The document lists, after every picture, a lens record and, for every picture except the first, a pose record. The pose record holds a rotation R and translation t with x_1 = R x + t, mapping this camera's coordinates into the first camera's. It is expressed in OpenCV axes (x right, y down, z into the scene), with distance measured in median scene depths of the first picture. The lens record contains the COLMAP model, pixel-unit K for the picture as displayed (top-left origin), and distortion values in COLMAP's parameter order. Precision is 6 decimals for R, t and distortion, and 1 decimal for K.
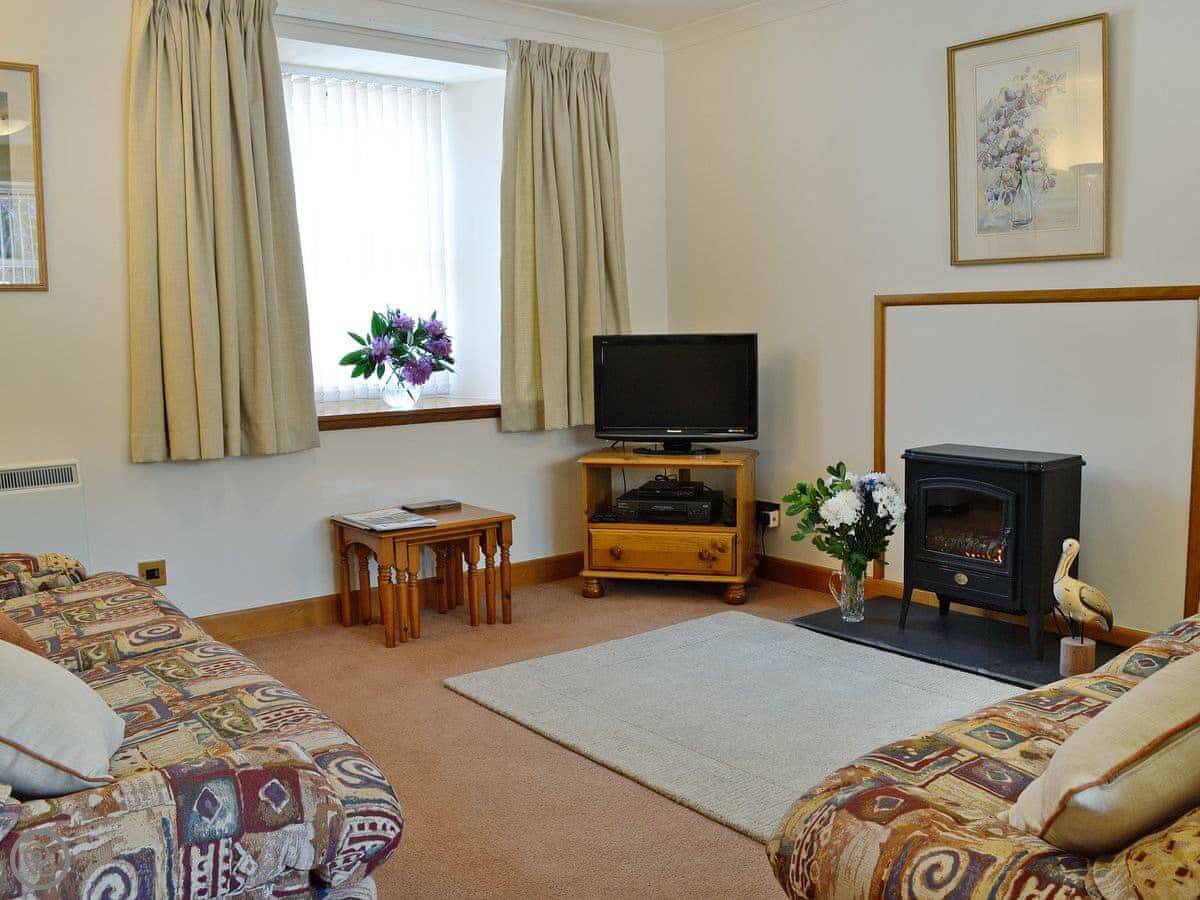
lens RADIAL K [[1069.4, 0, 597.2], [0, 1069.4, 448.7], [0, 0, 1]] dist [-0.063898, -0.010434]
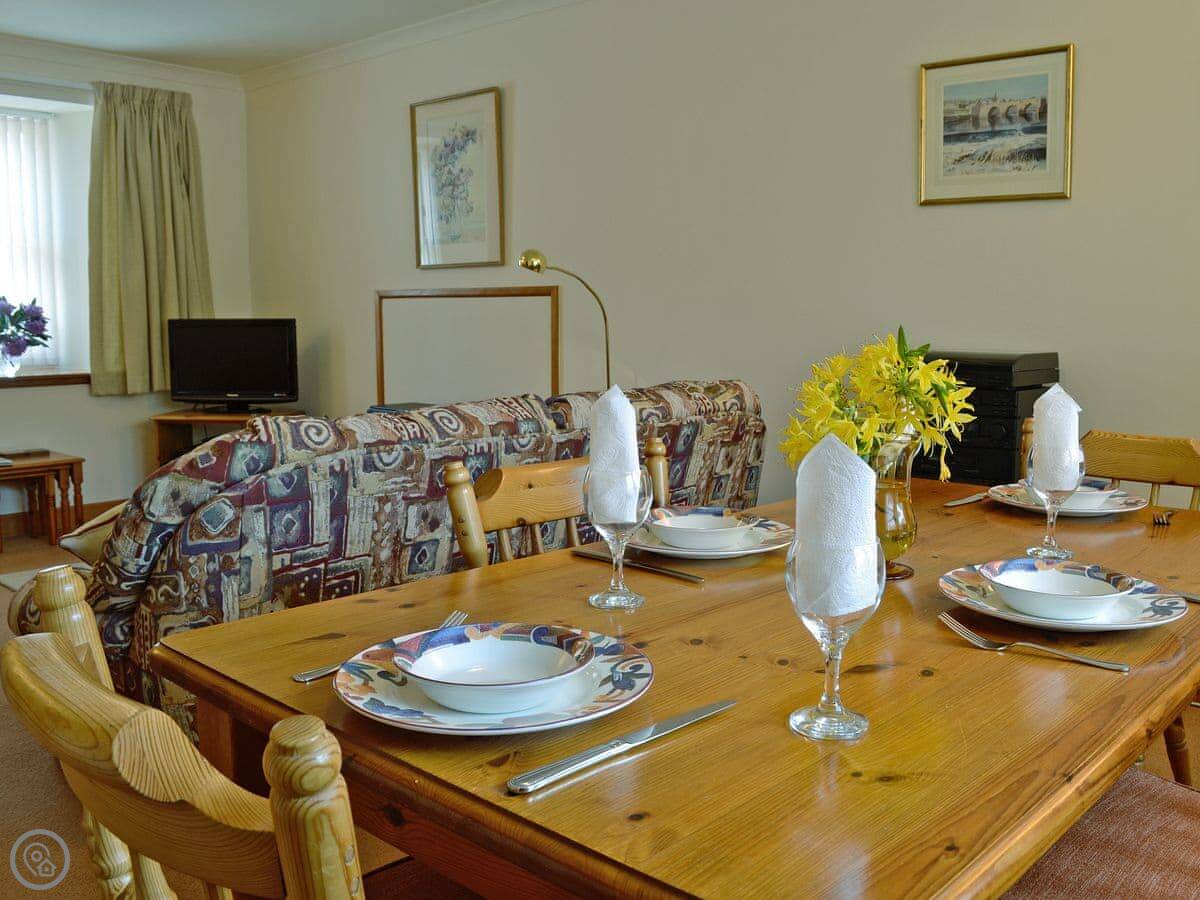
lens RADIAL K [[1069.4, 0, 602.6], [0, 1069.4, 447.6], [0, 0, 1]] dist [-0.063898, -0.010434]
pose [[0.986815, -0.001966, 0.161842, 0.306674], [0.000566, 0.999962, 0.008697, 0.035795], [-0.161853, -0.008491, 0.986778, -0.317895]]
